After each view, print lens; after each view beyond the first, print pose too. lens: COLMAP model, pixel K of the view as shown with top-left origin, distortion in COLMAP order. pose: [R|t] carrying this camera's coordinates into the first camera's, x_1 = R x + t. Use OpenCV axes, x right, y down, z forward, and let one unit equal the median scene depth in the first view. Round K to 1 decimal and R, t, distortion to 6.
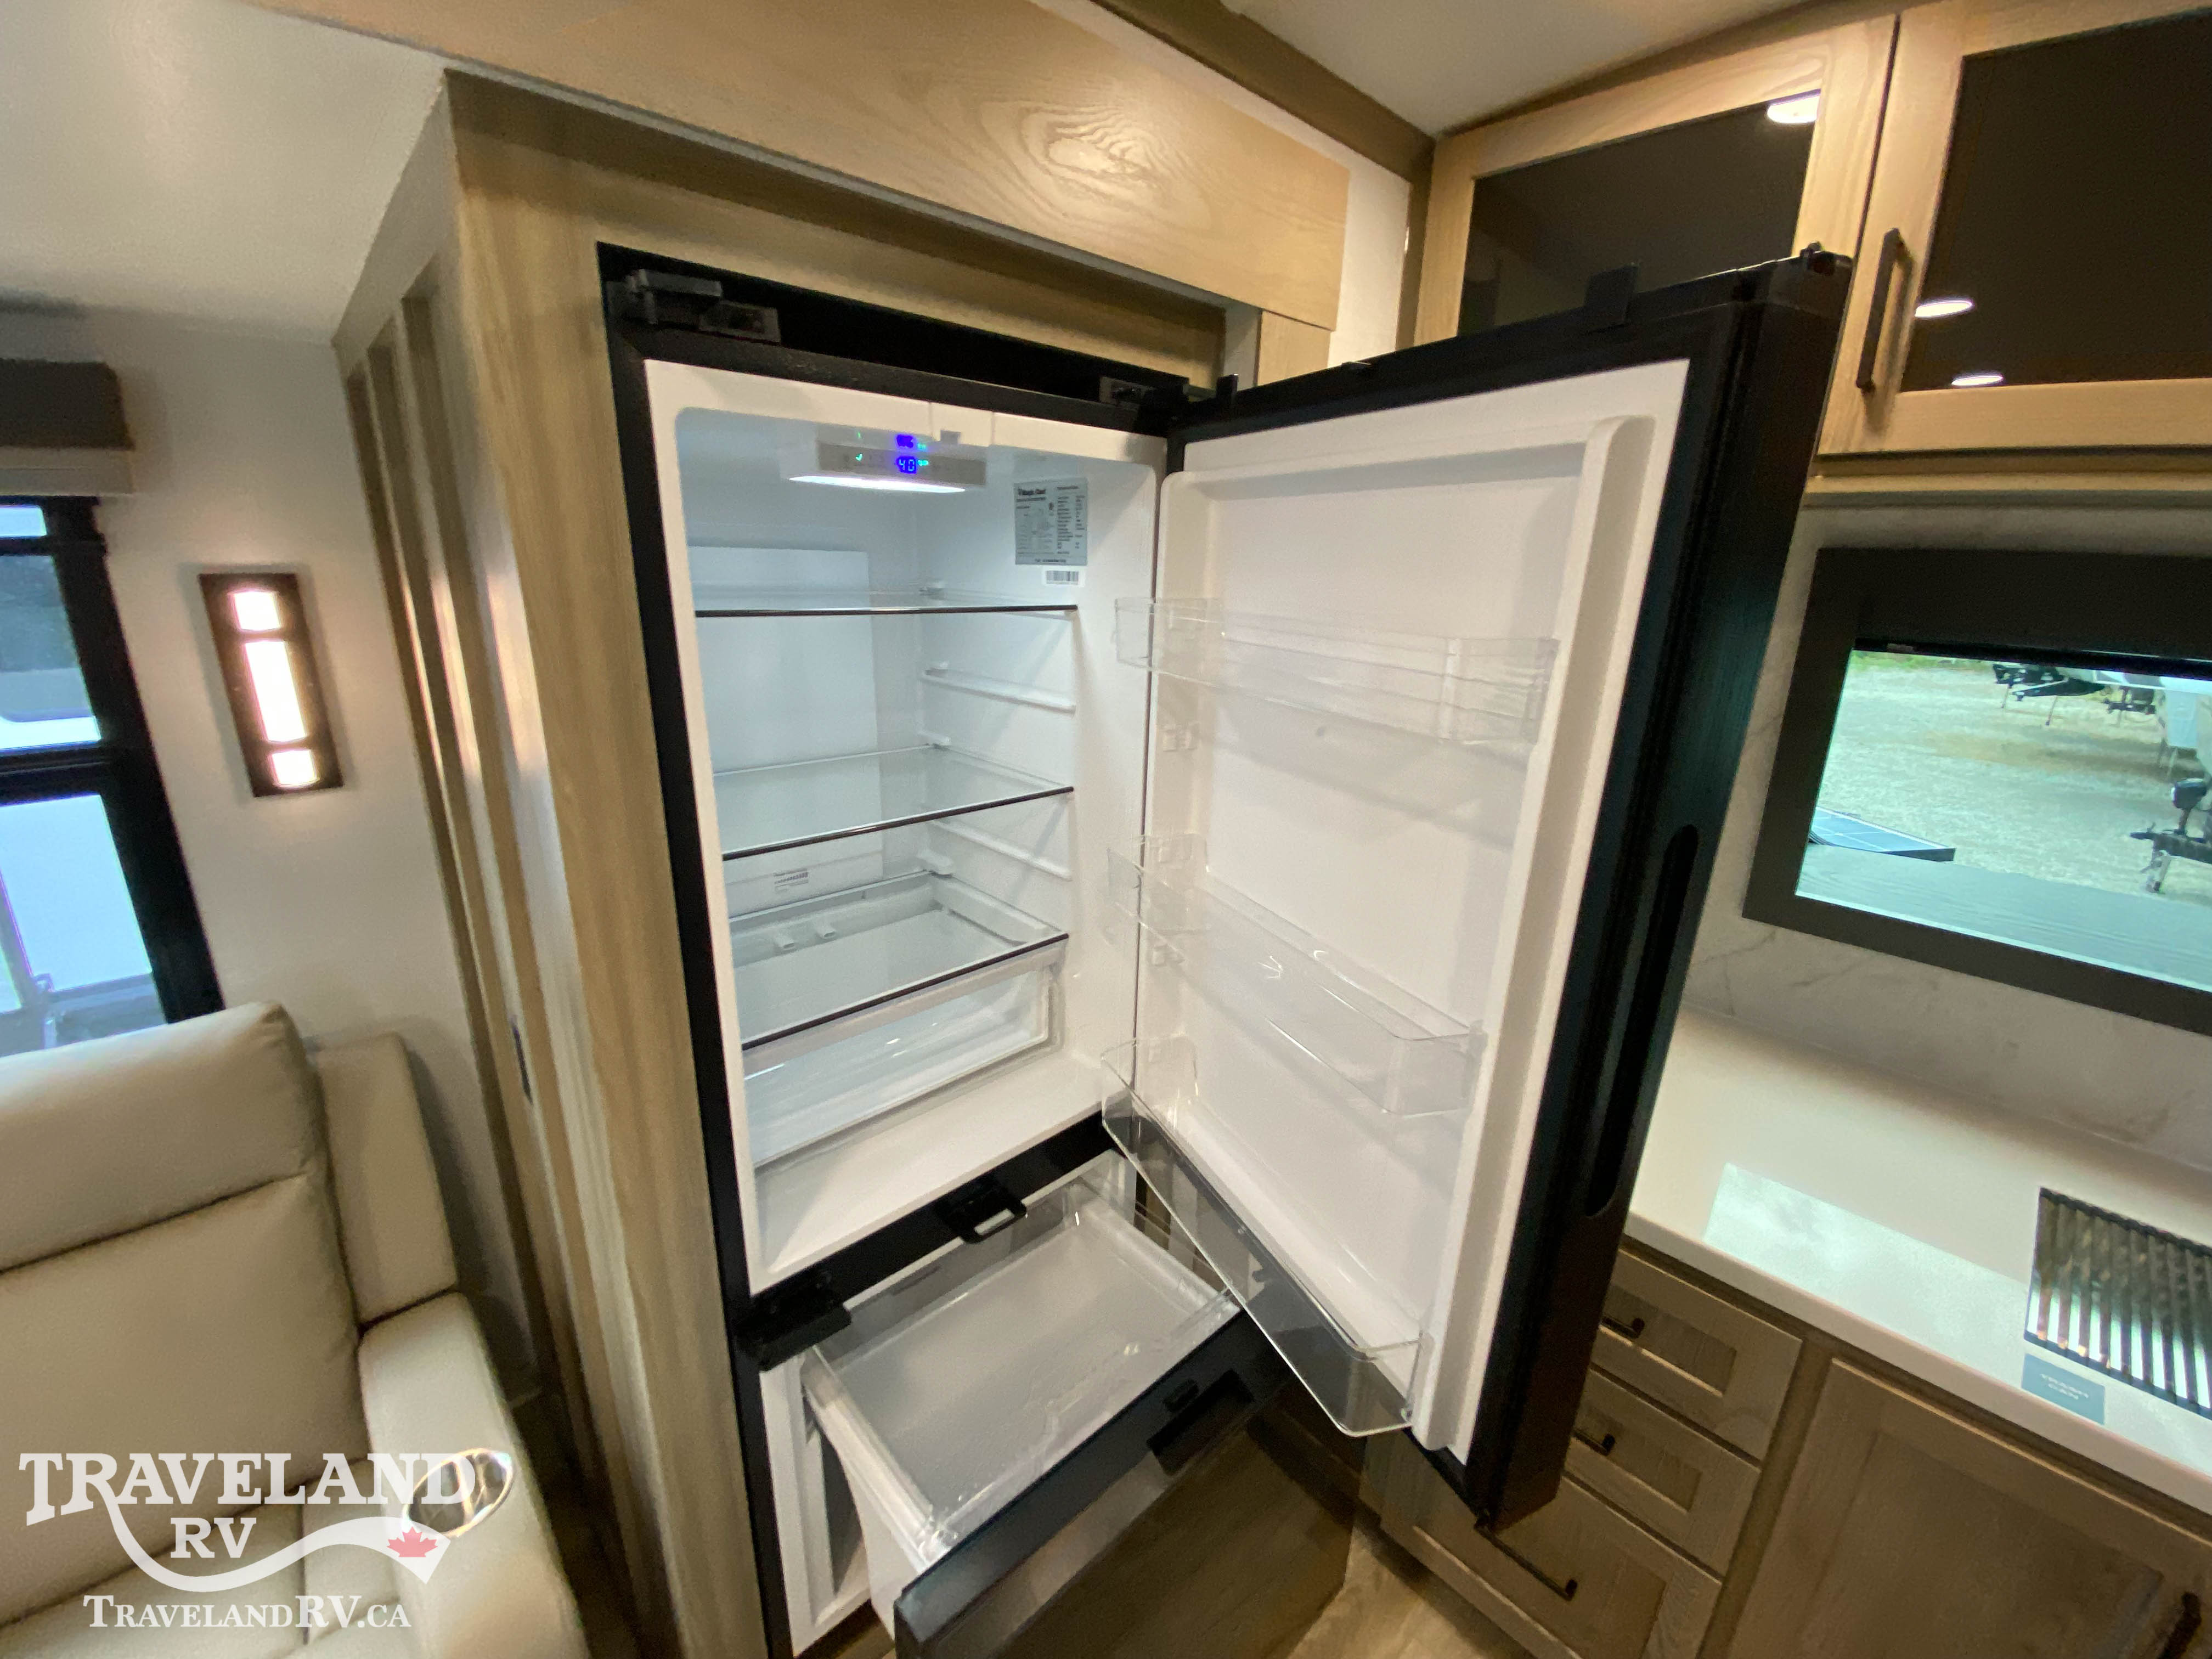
lens RADIAL K [[891.2, 0, 1096.3], [0, 891.2, 828.6], [0, 0, 1]] dist [0.019841, -0.019660]
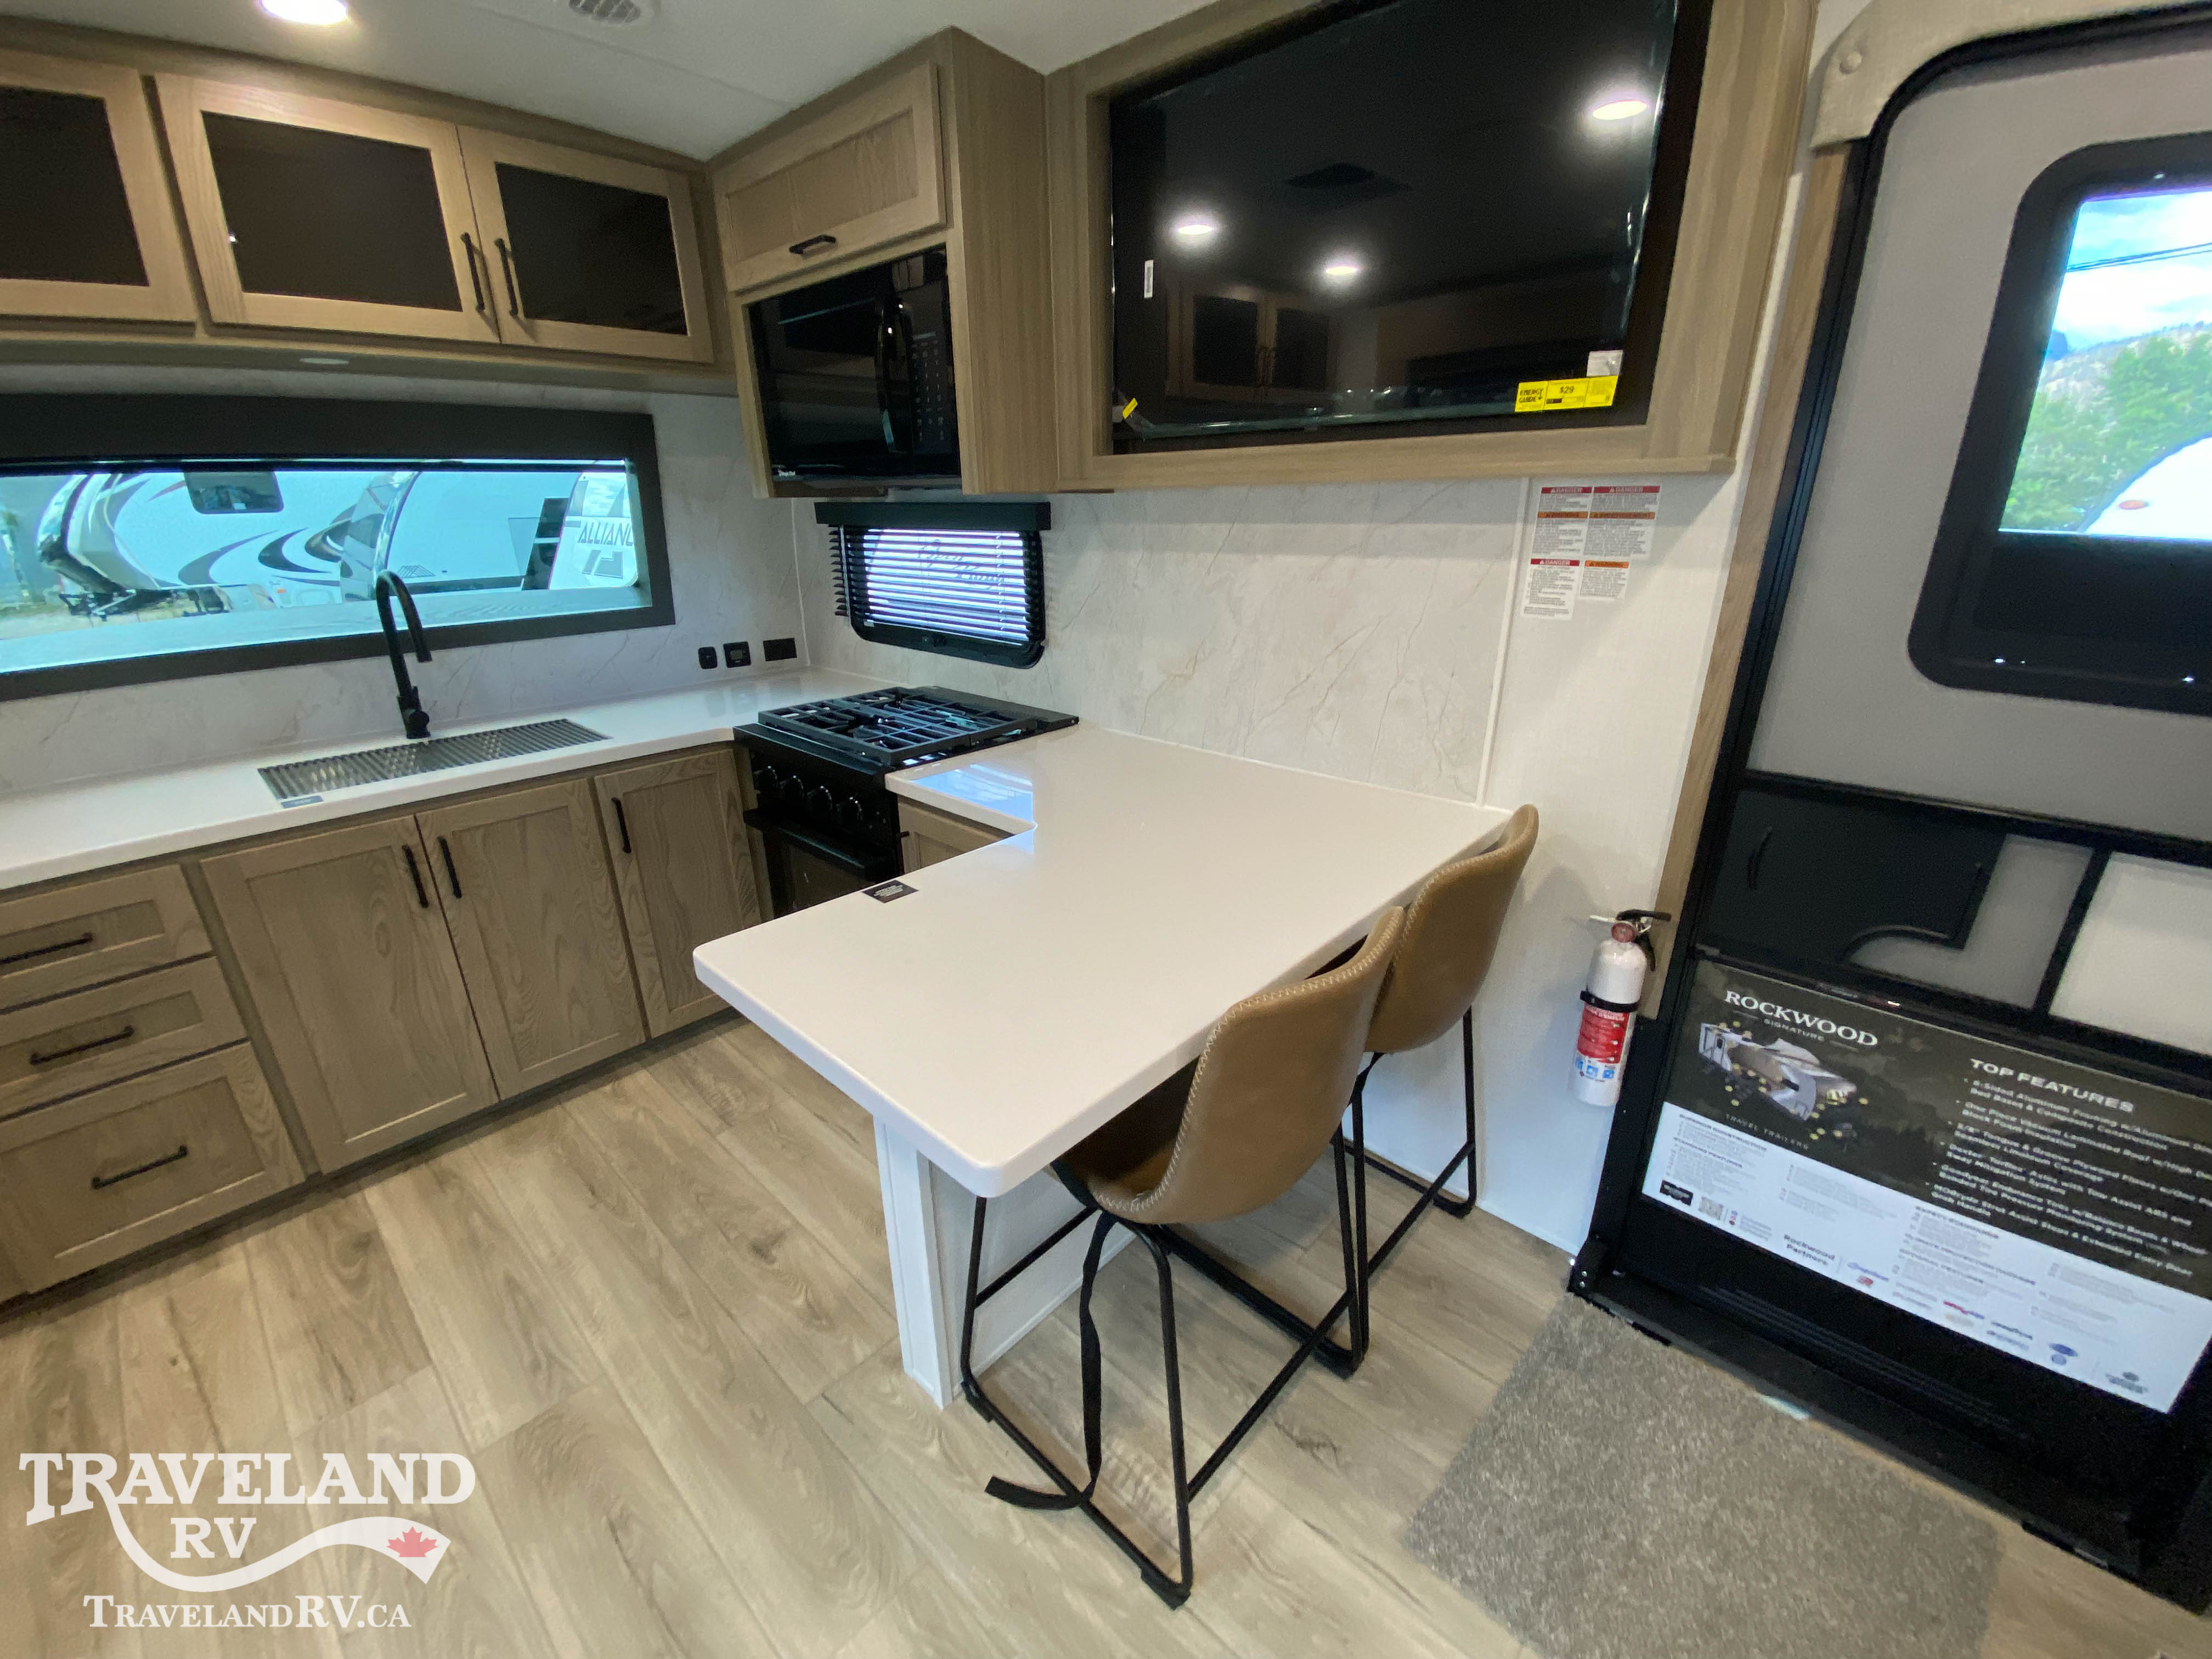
lens RADIAL K [[891.2, 0, 1096.3], [0, 891.2, 828.6], [0, 0, 1]] dist [0.019841, -0.019660]
pose [[-0.068394, -0.361886, 0.929710, -0.705869], [0.300376, 0.881181, 0.365093, 0.353891], [-0.951366, 0.304233, 0.048435, -0.608374]]
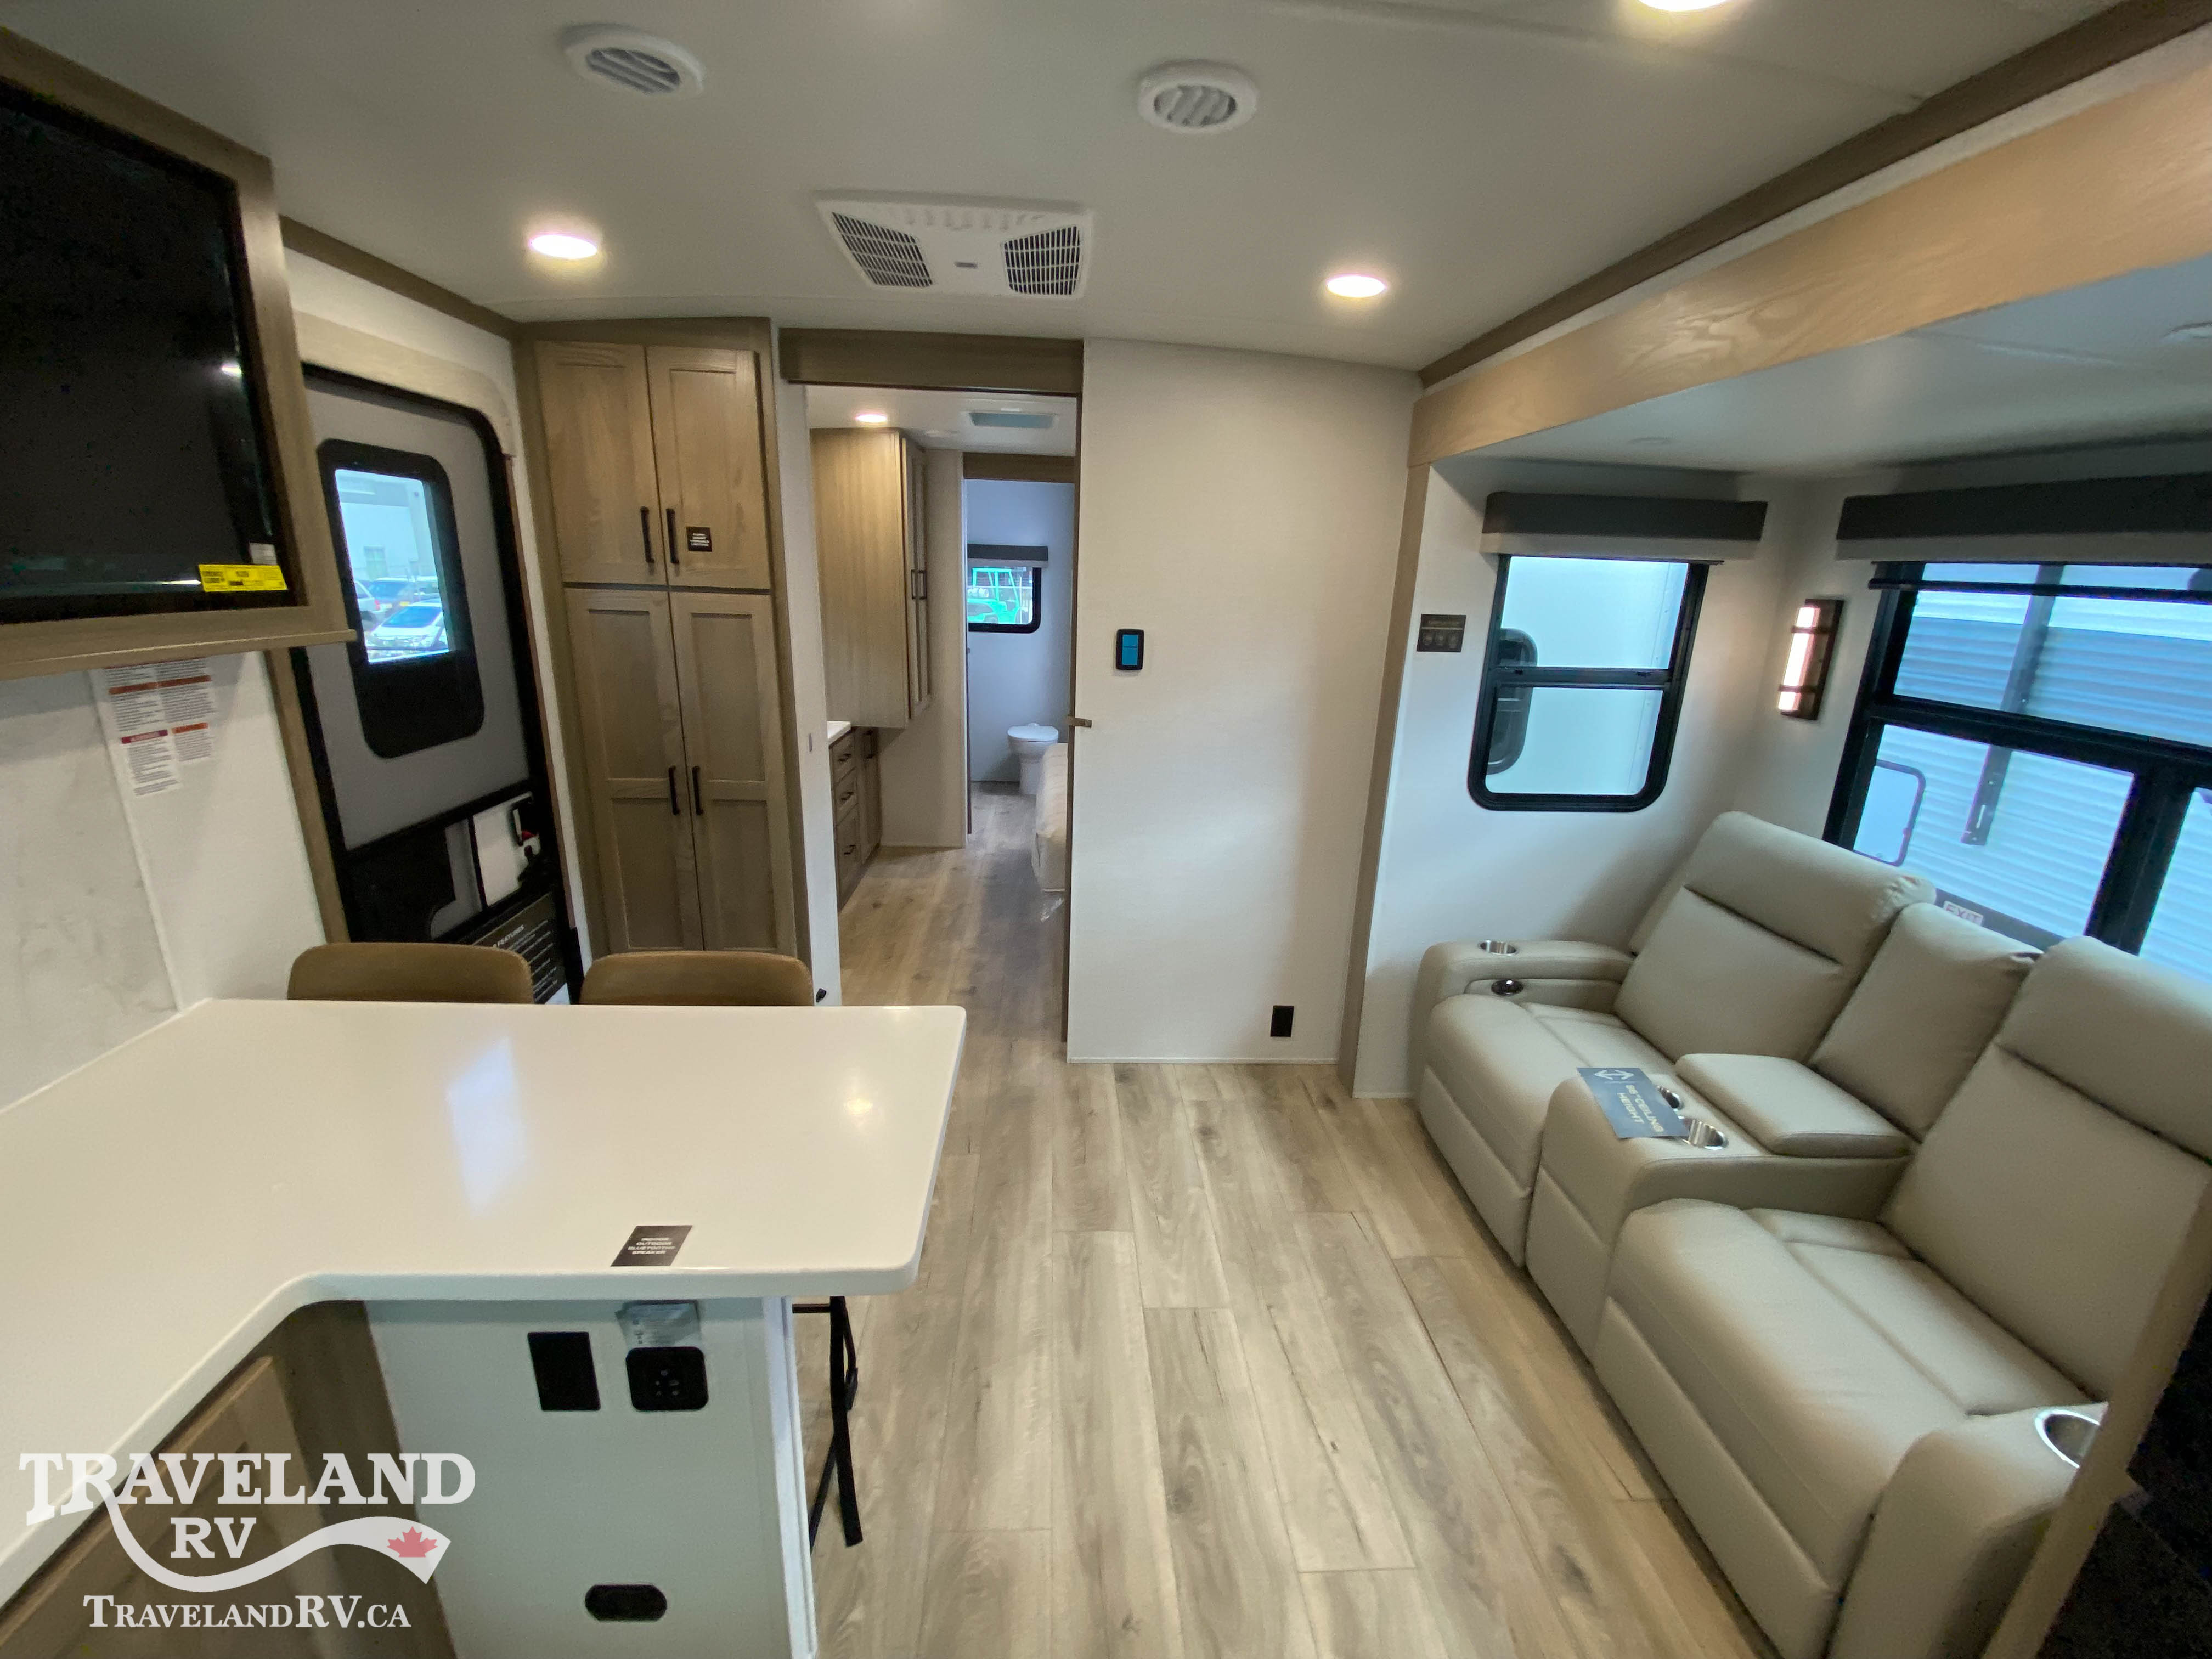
lens RADIAL K [[891.2, 0, 1096.3], [0, 891.2, 828.6], [0, 0, 1]] dist [0.019841, -0.019660]
pose [[-0.644513, 0.172038, -0.744987, 0.630083], [-0.263497, 0.864692, 0.427641, -0.037524], [0.717755, 0.471922, -0.511974, 0.257682]]
